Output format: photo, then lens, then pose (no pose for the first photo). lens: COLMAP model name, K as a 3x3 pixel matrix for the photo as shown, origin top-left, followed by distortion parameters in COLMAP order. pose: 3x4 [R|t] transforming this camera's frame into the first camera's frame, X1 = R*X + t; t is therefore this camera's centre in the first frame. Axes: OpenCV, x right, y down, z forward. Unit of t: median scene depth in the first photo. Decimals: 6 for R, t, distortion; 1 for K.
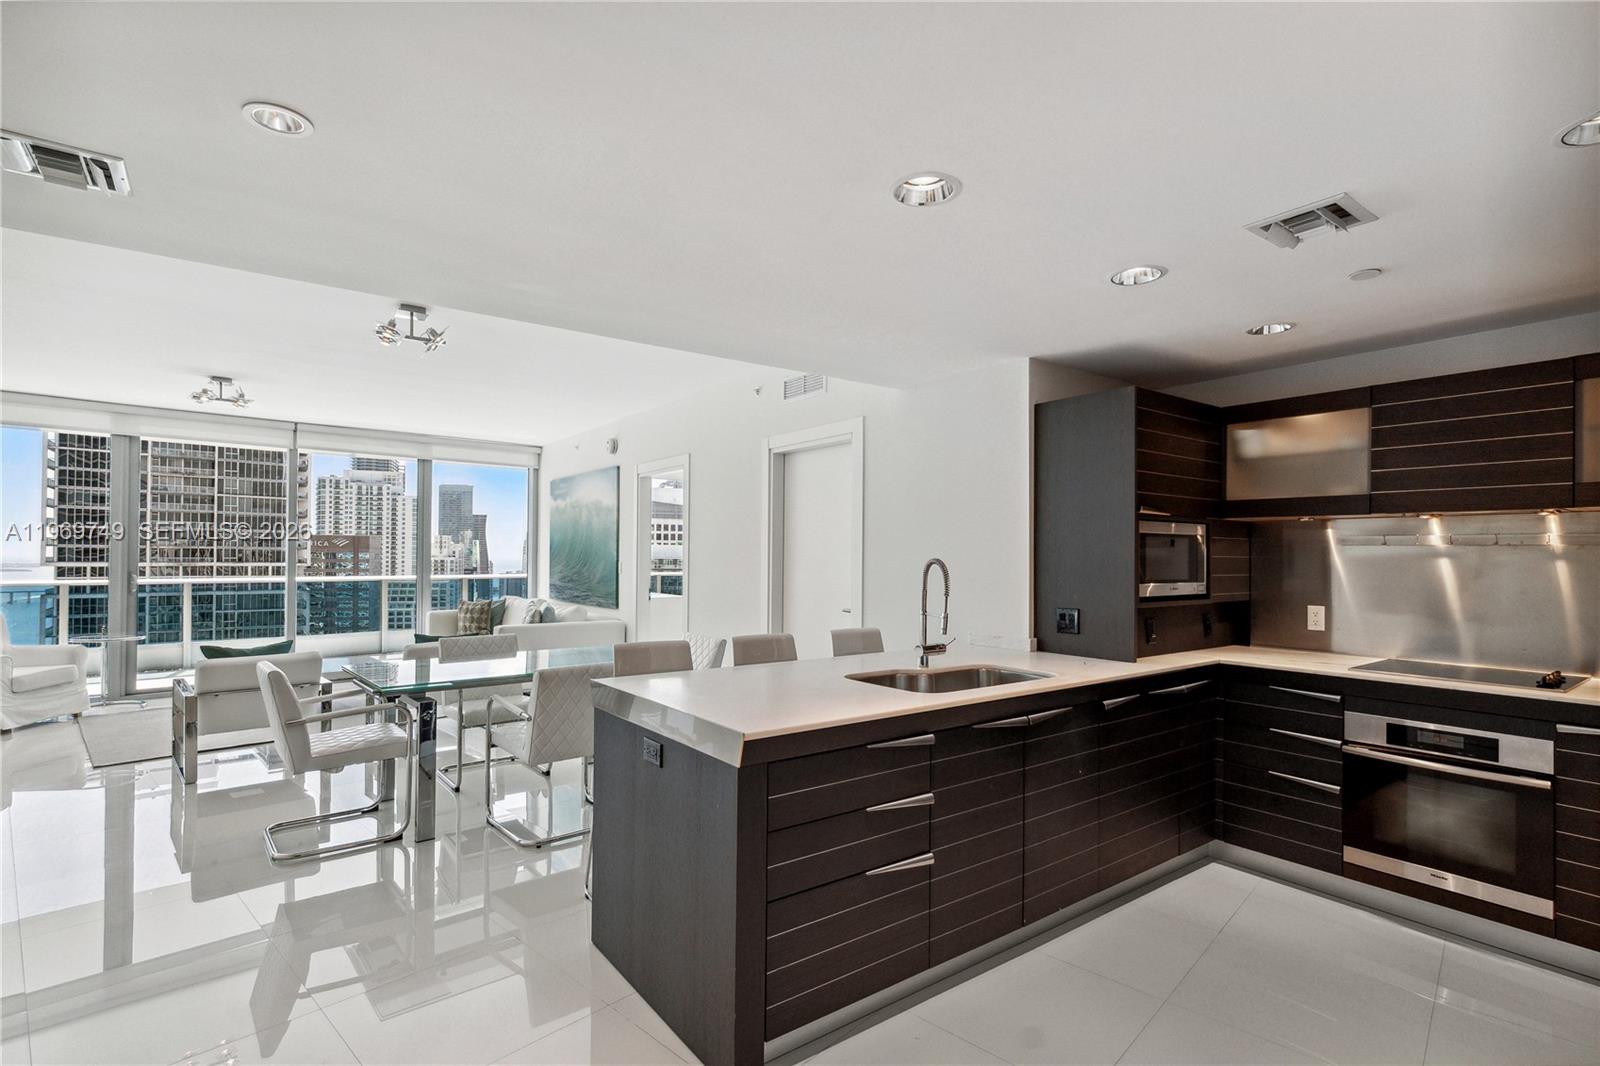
lens RADIAL K [[764.9, 0, 796.7], [0, 764.9, 557.7], [0, 0, 1]] dist [0.001209, 0.000185]
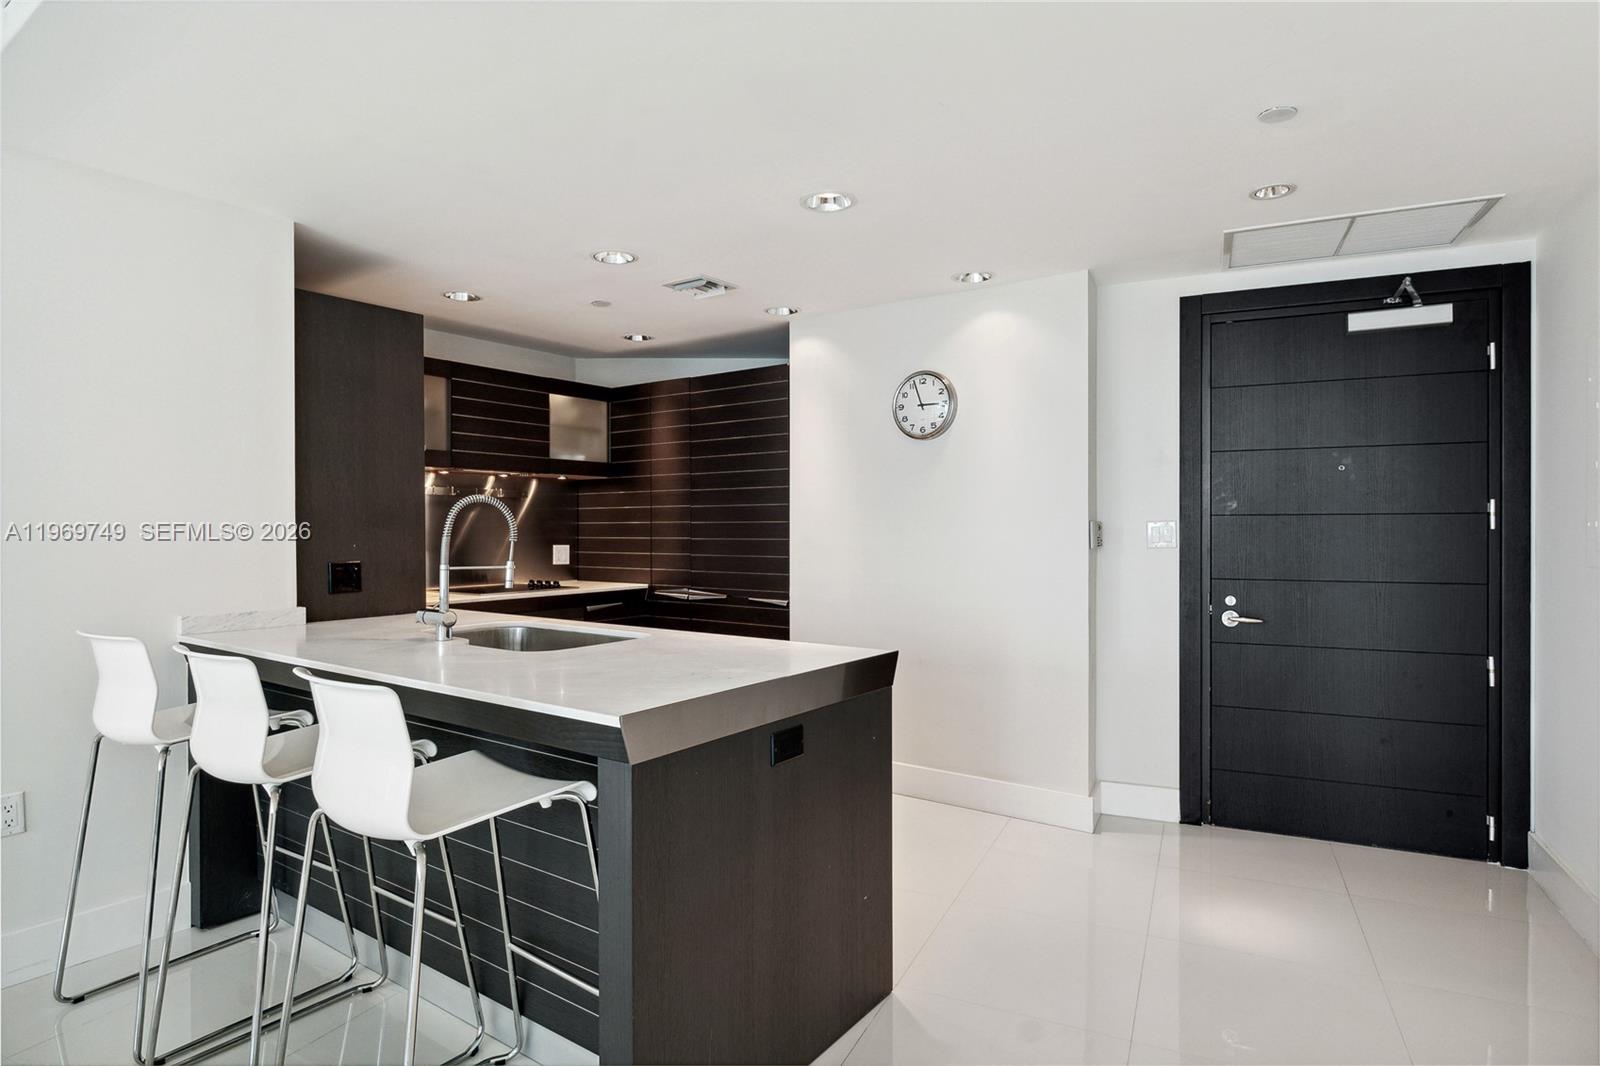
lens RADIAL K [[865.8, 0, 800.0], [0, 865.8, 533.0], [0, 0, 1]] dist [-0.004636, -0.000823]
pose [[-0.309166, -0.014001, 0.950905, -0.734052], [0.001747, 0.999882, 0.015290, 0.026150], [-0.951006, 0.006389, -0.309105, 0.927293]]
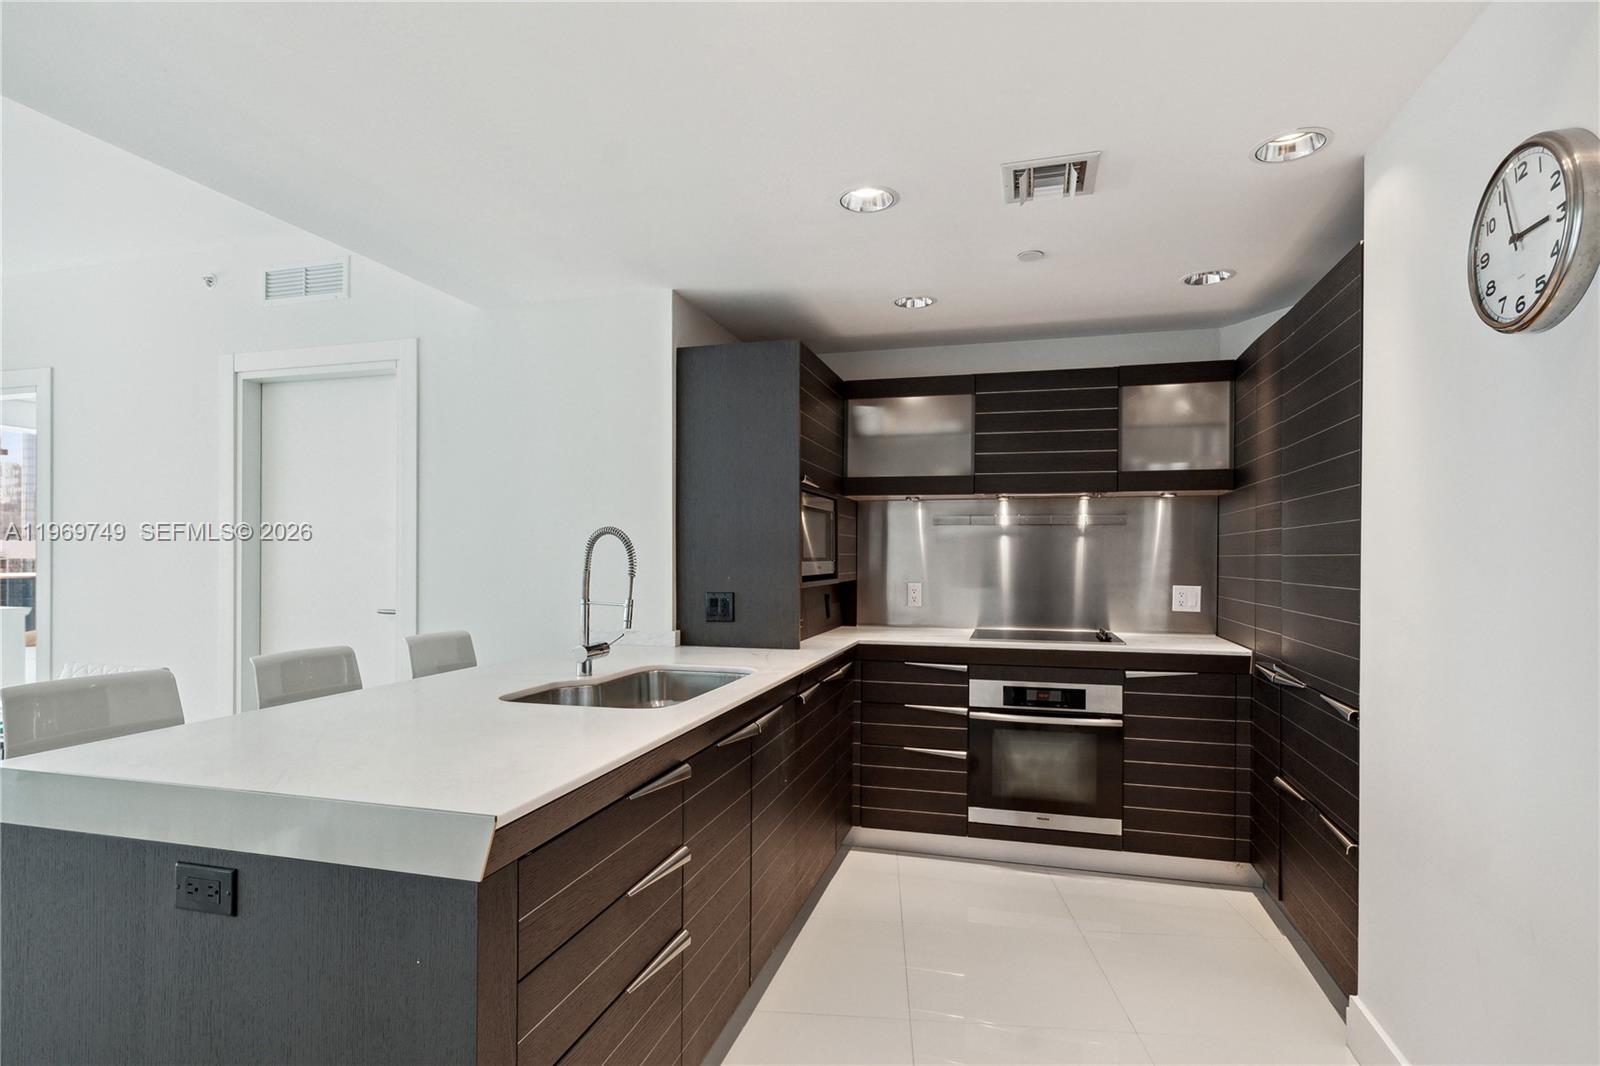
lens RADIAL K [[823.9, 0, 803.6], [0, 823.9, 564.1], [0, 0, 1]] dist [0.003419, -0.000018]
pose [[0.785751, -0.010863, 0.618447, -0.157862], [0.004646, 0.999921, 0.011661, 0.027459], [-0.618525, -0.006289, 0.785740, 0.248306]]
